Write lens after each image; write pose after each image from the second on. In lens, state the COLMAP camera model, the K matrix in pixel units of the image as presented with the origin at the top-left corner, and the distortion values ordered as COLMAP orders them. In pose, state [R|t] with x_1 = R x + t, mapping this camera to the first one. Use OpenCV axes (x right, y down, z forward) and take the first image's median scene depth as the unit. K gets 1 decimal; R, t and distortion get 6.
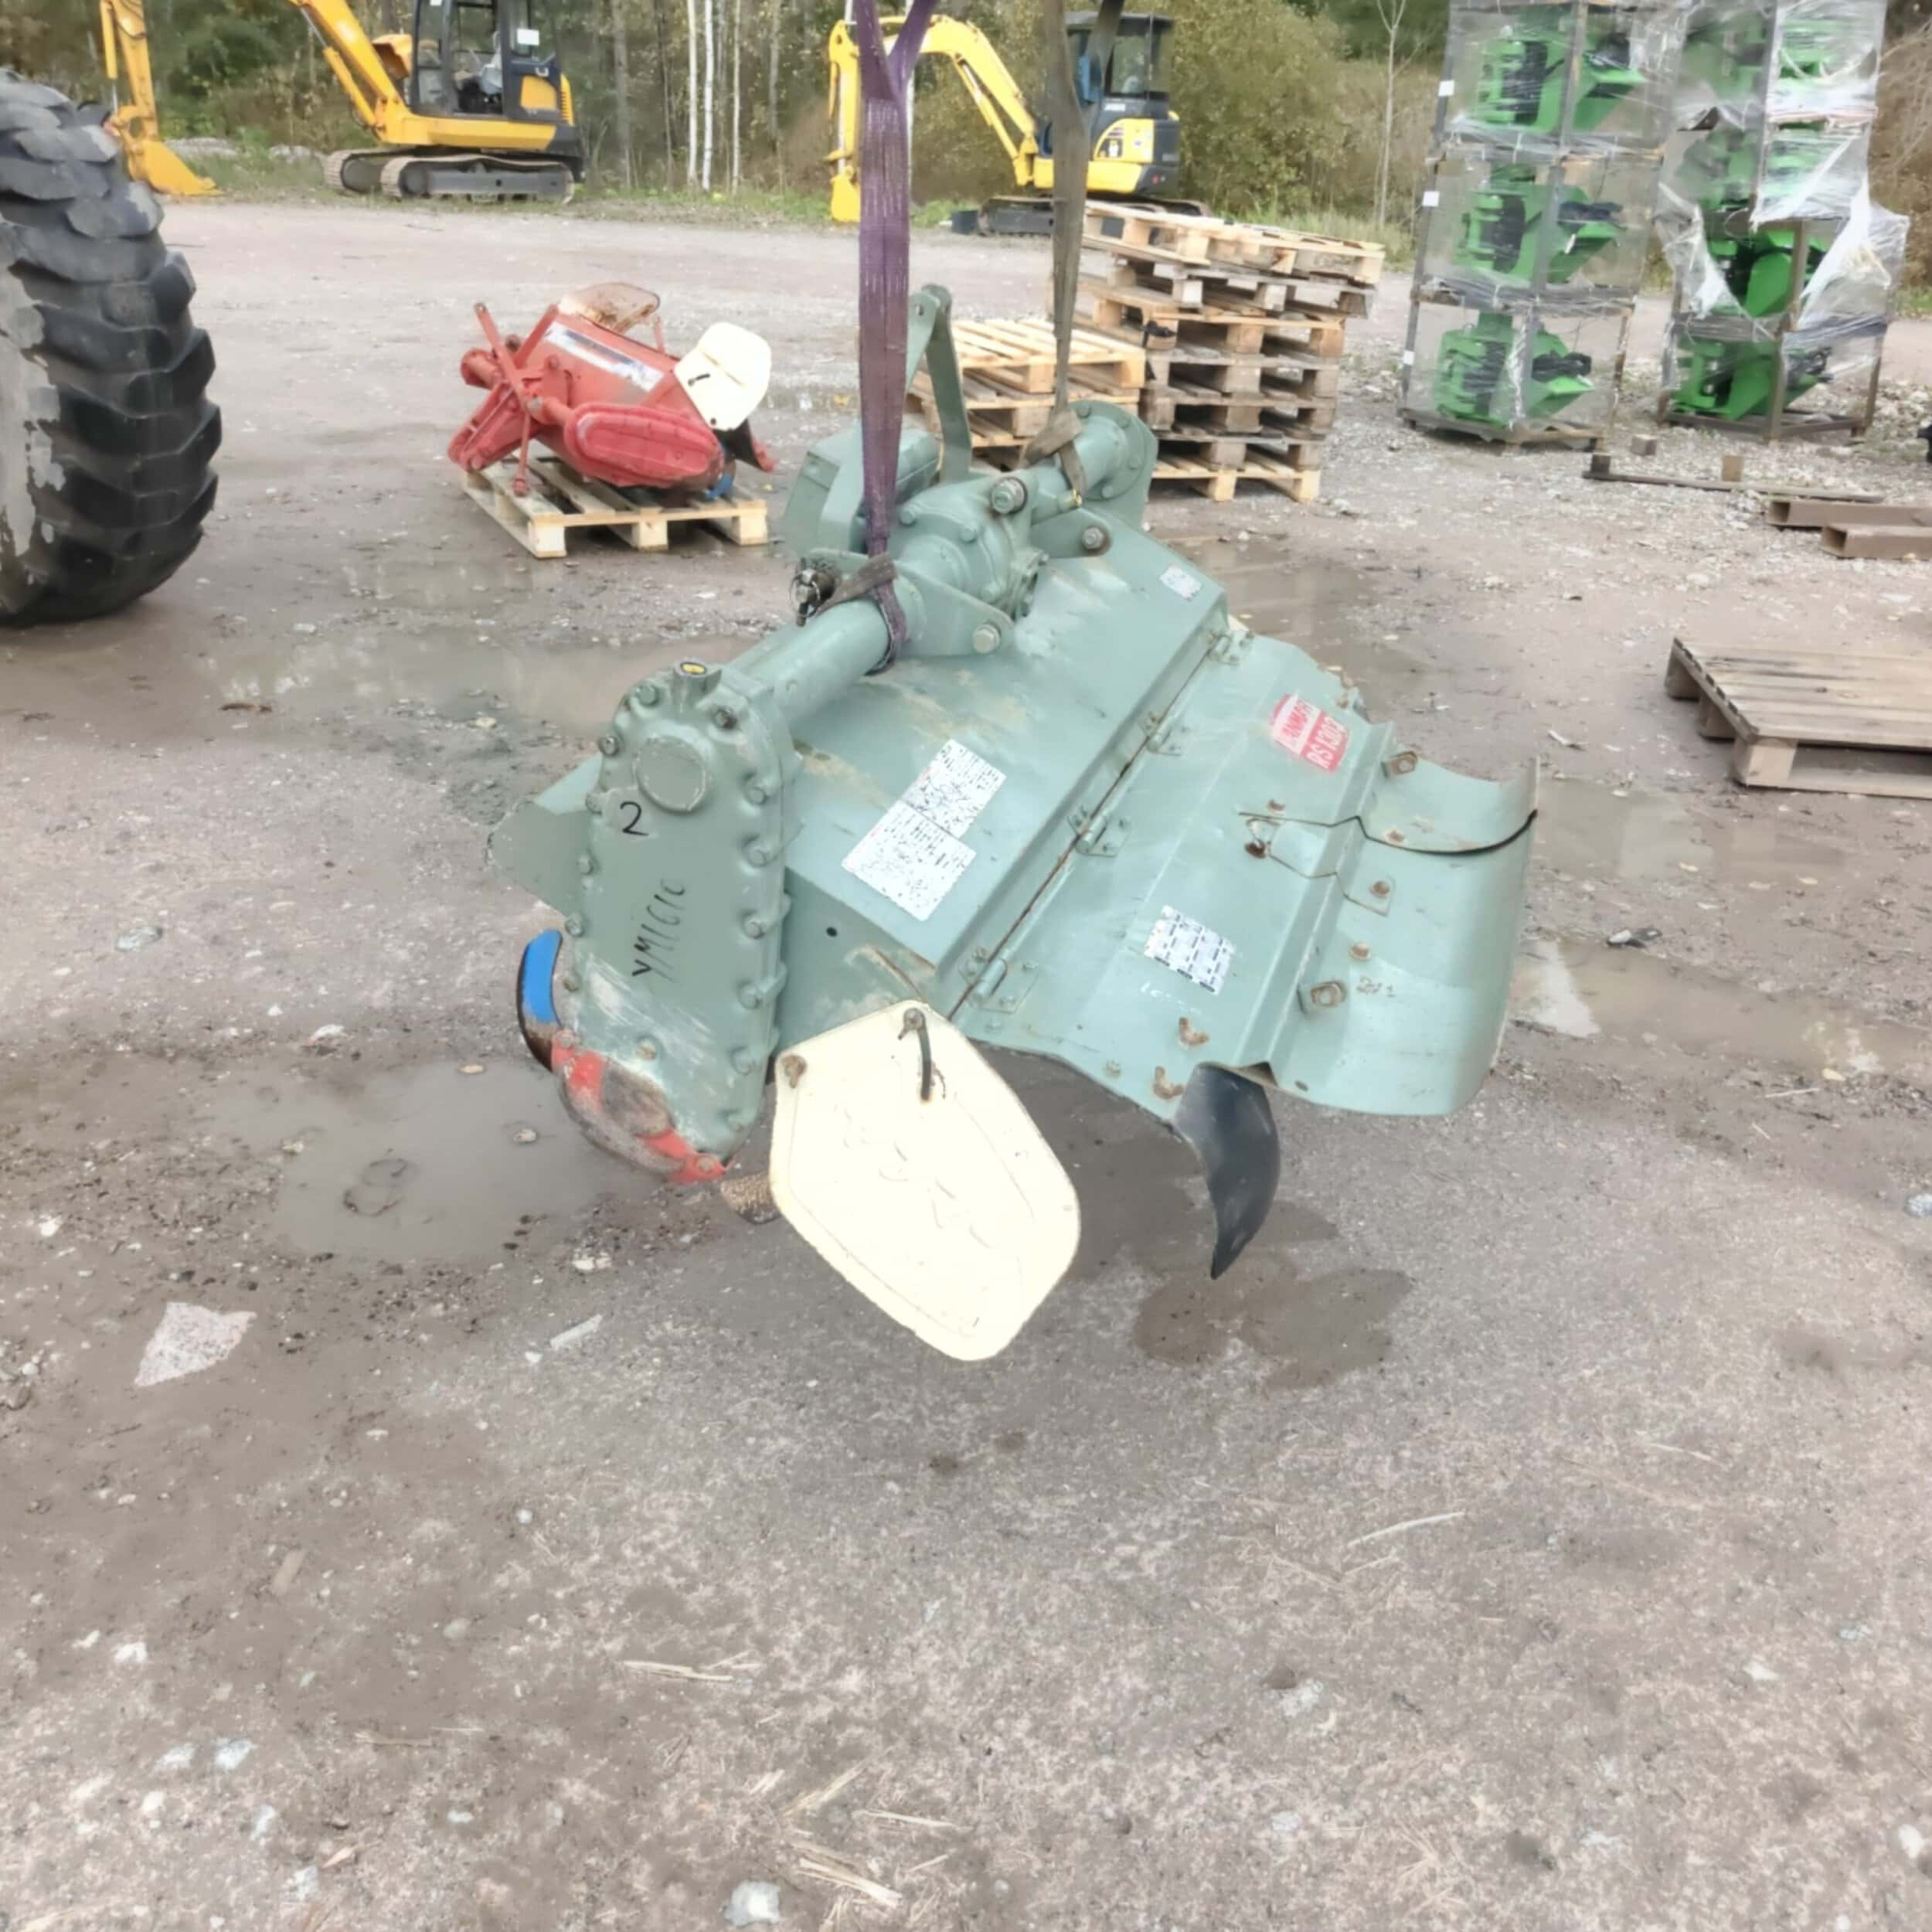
lens RADIAL K [[2007.6, 0, 965.0], [0, 2007.6, 1153.2], [0, 0, 1]] dist [0.007952, -0.009685]
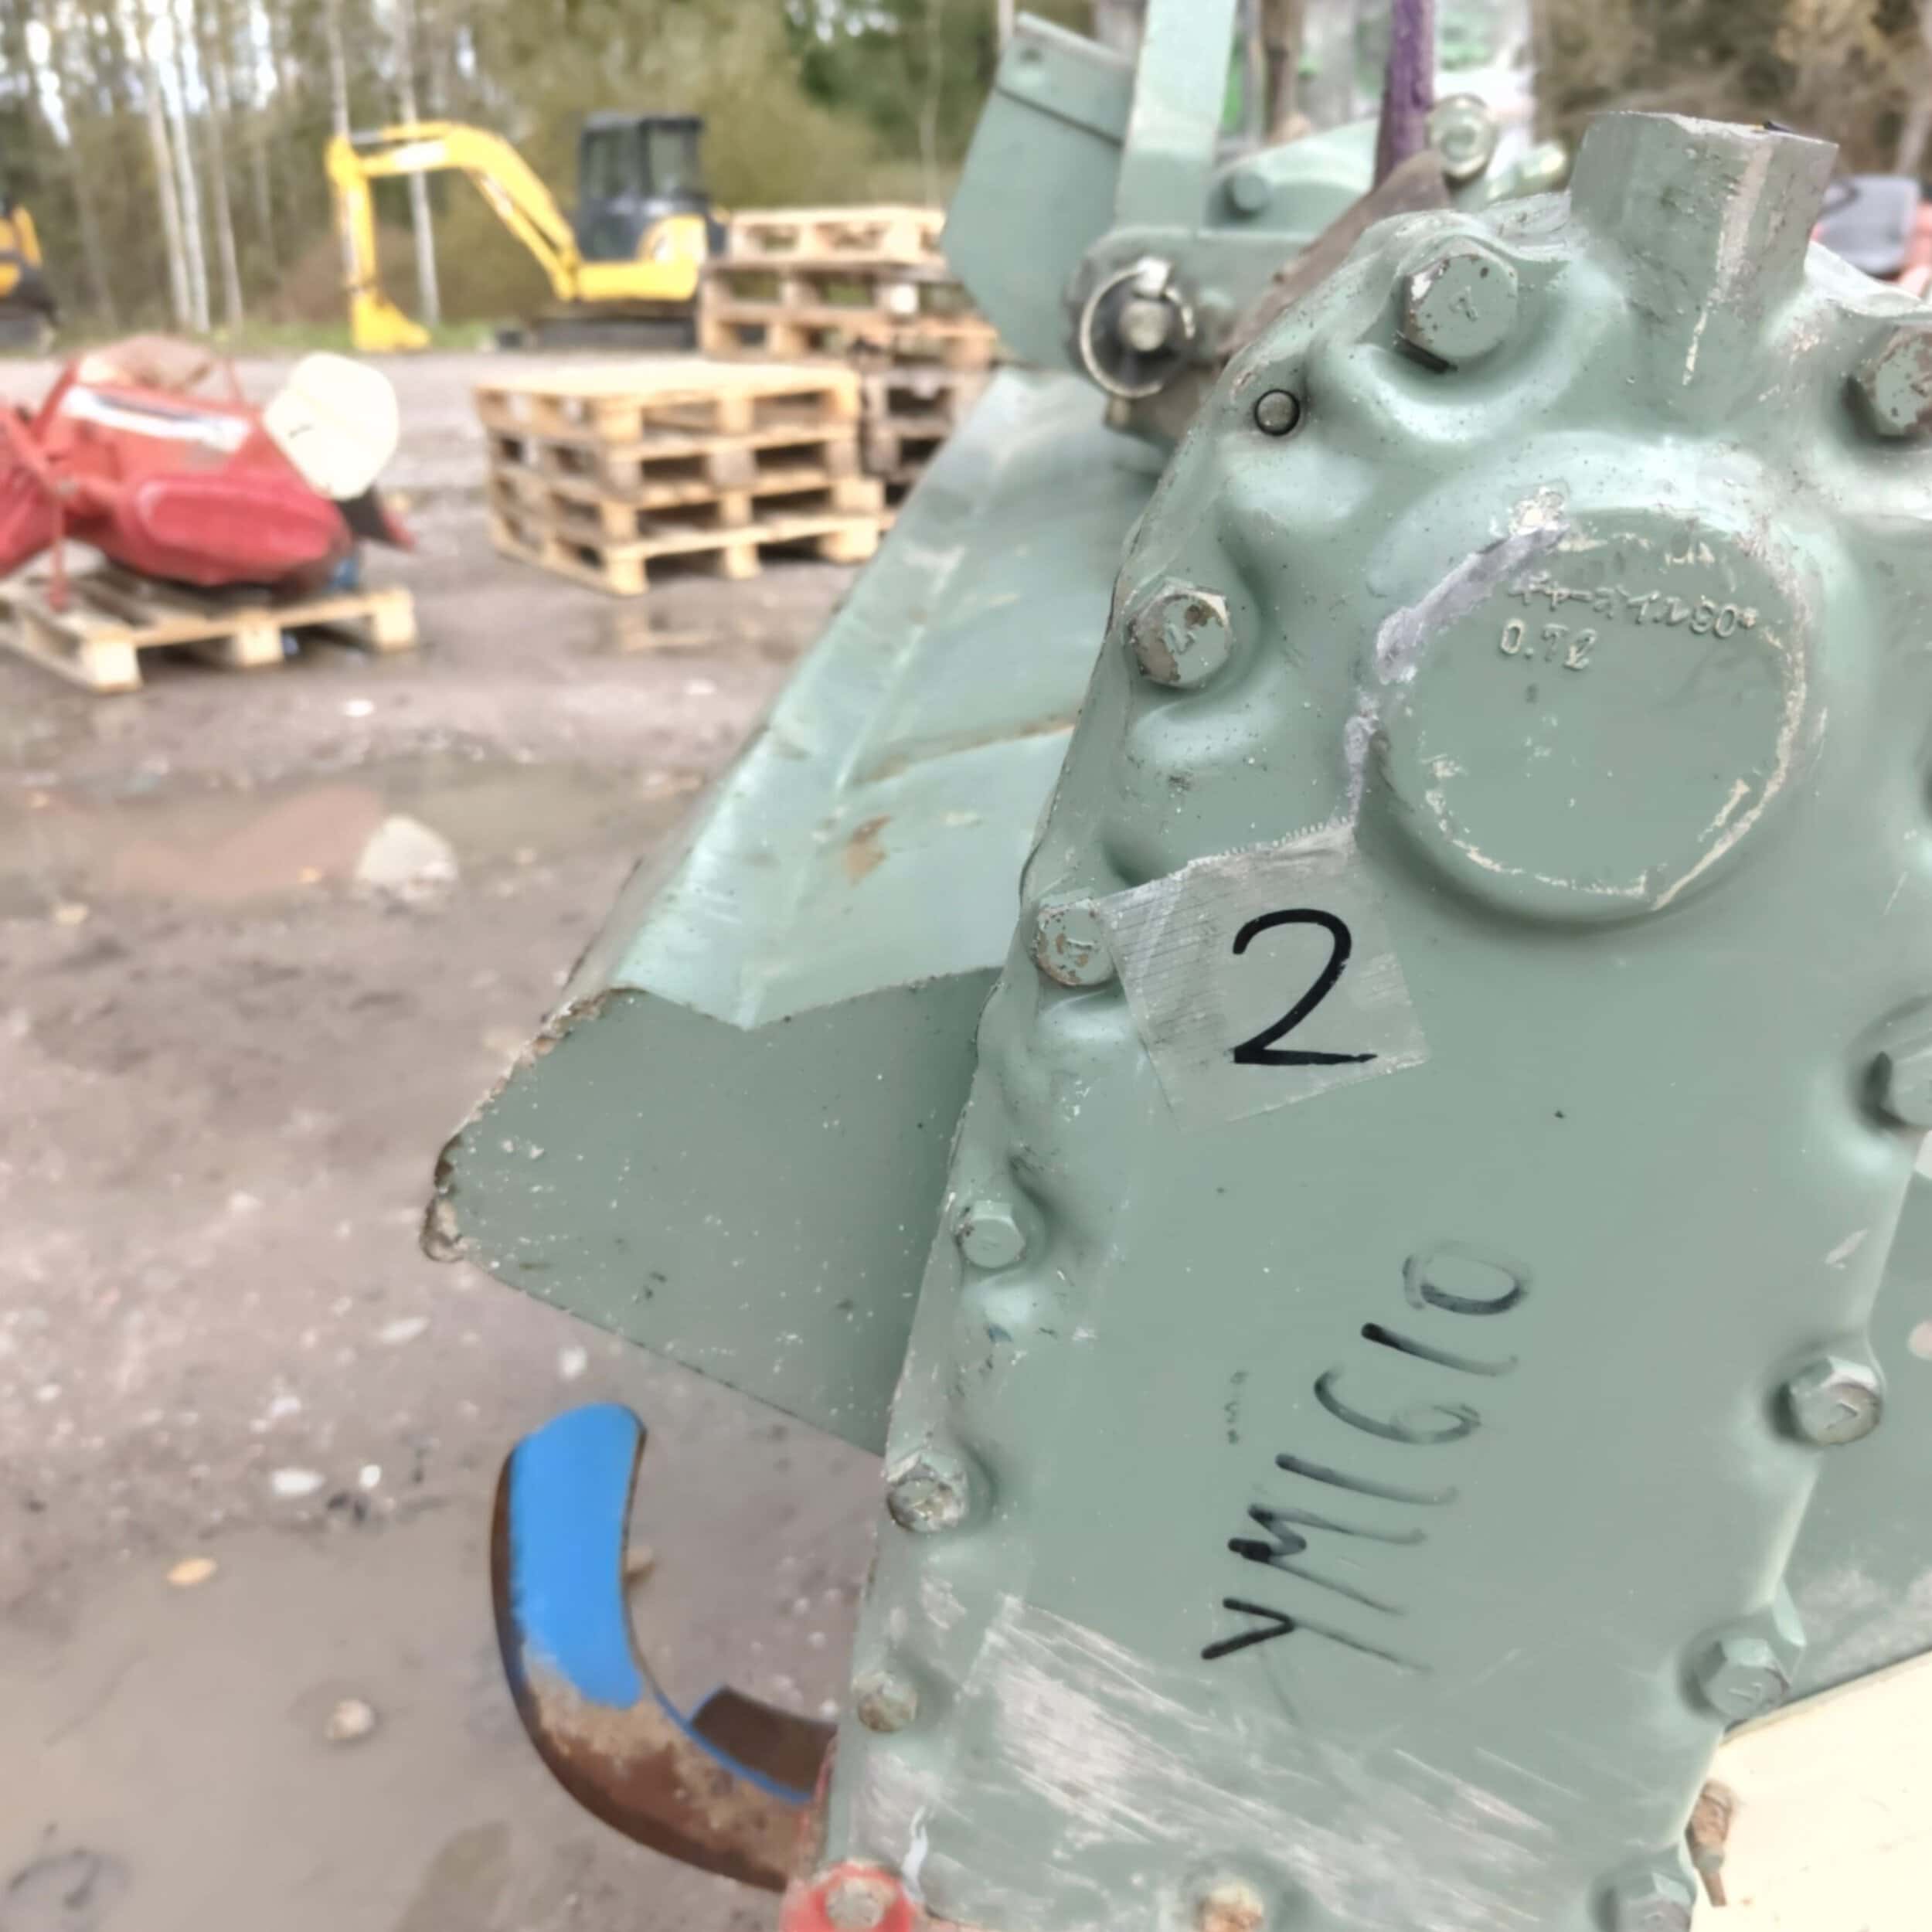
lens RADIAL K [[2007.6, 0, 965.0], [0, 2007.6, 1153.2], [0, 0, 1]] dist [0.007952, -0.009685]
pose [[0.969974, -0.147495, 0.193377, -0.078966], [0.160800, 0.985458, -0.054926, -0.047559], [-0.182464, 0.084372, 0.979586, 0.265534]]
